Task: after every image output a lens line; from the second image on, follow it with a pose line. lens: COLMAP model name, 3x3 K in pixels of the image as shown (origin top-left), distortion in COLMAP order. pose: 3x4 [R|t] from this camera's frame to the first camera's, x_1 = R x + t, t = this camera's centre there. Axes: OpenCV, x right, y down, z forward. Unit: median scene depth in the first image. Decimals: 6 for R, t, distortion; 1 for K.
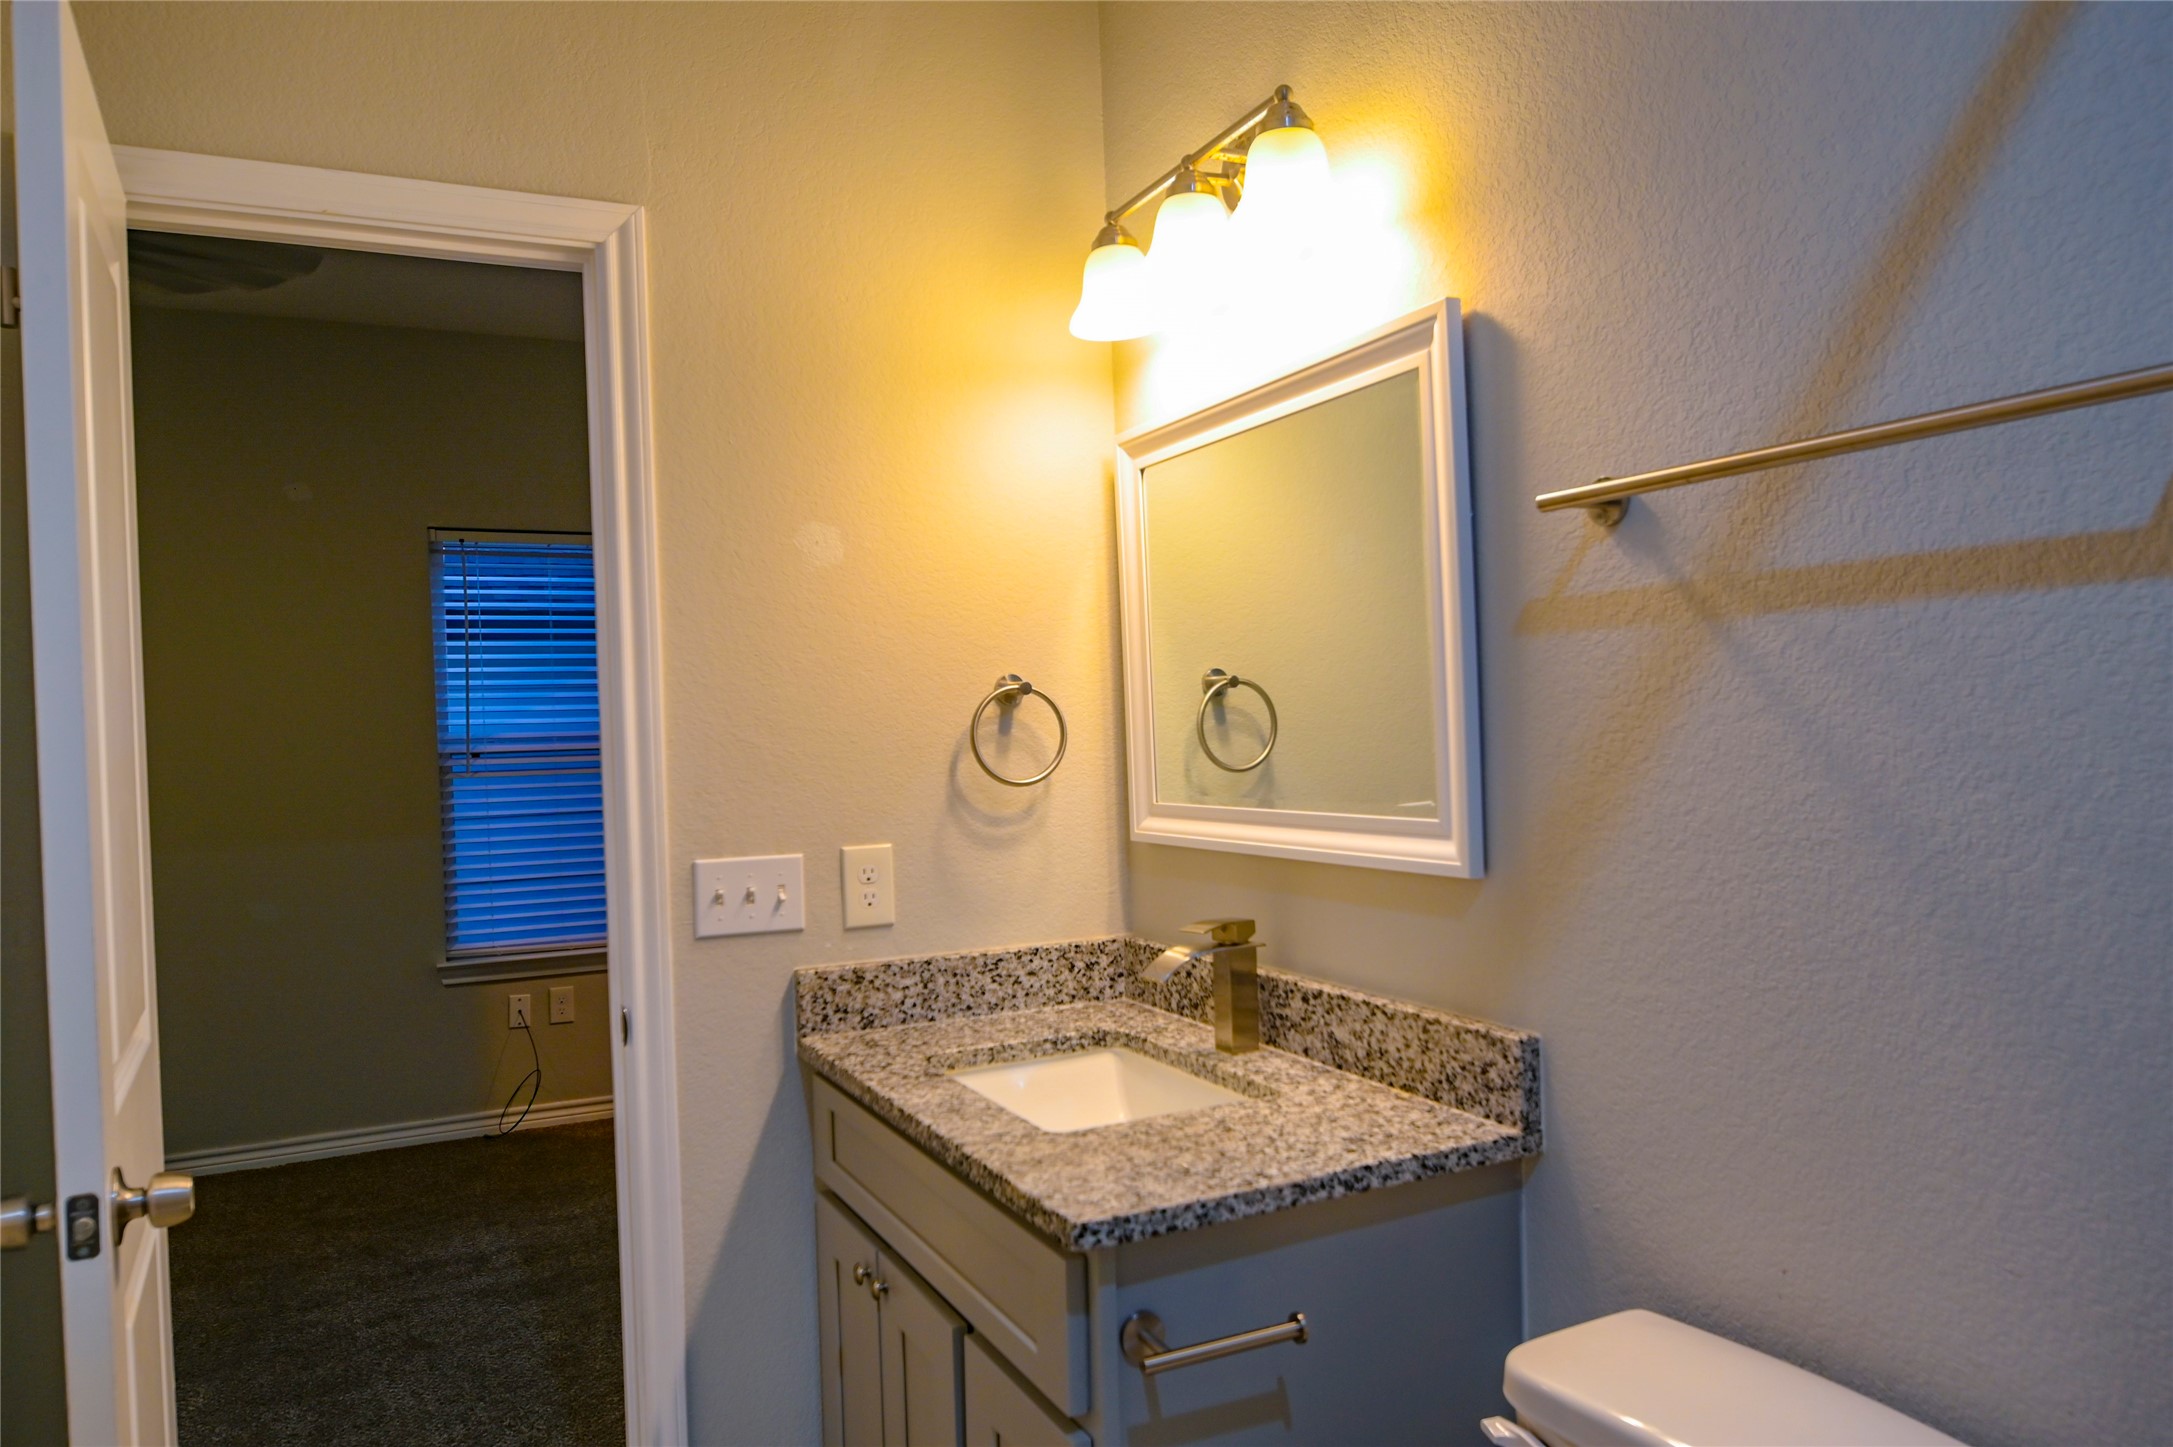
lens RADIAL K [[1446.4, 0, 1082.6], [0, 1446.4, 738.8], [0, 0, 1]] dist [-0.005894, -0.006213]
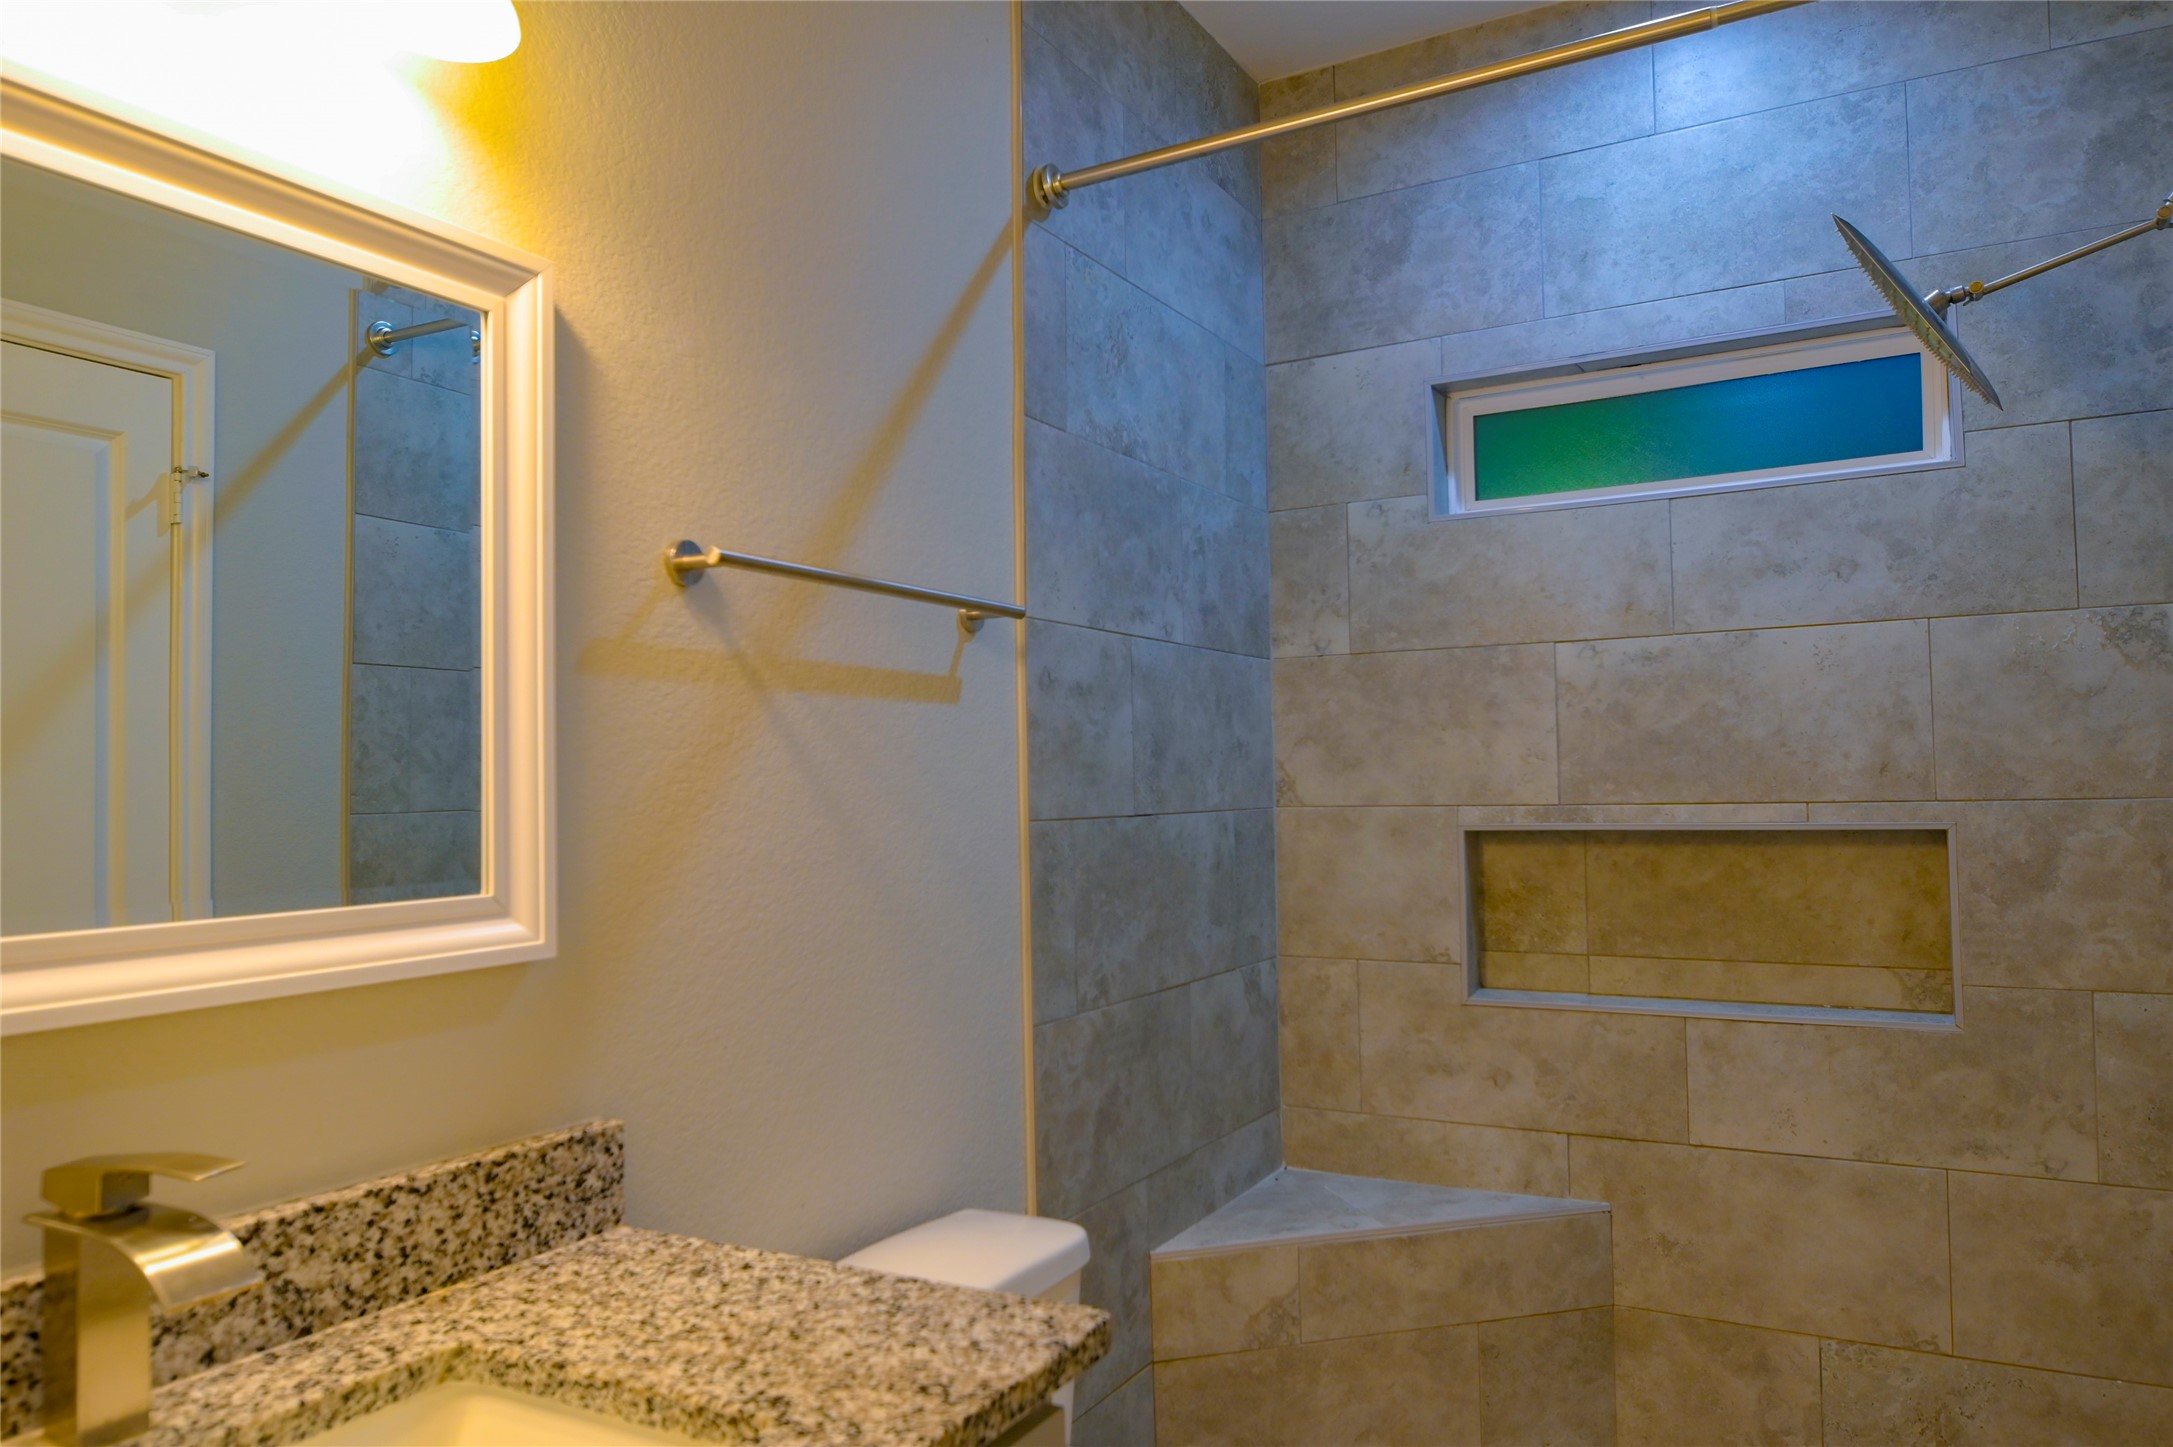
lens RADIAL K [[1446.4, 0, 1082.6], [0, 1446.4, 738.8], [0, 0, 1]] dist [-0.005894, -0.006213]
pose [[-0.563743, 0.075191, 0.822521, -0.465080], [0.049299, 0.997135, -0.057365, 0.027161], [-0.824478, 0.008210, -0.565835, 0.958513]]
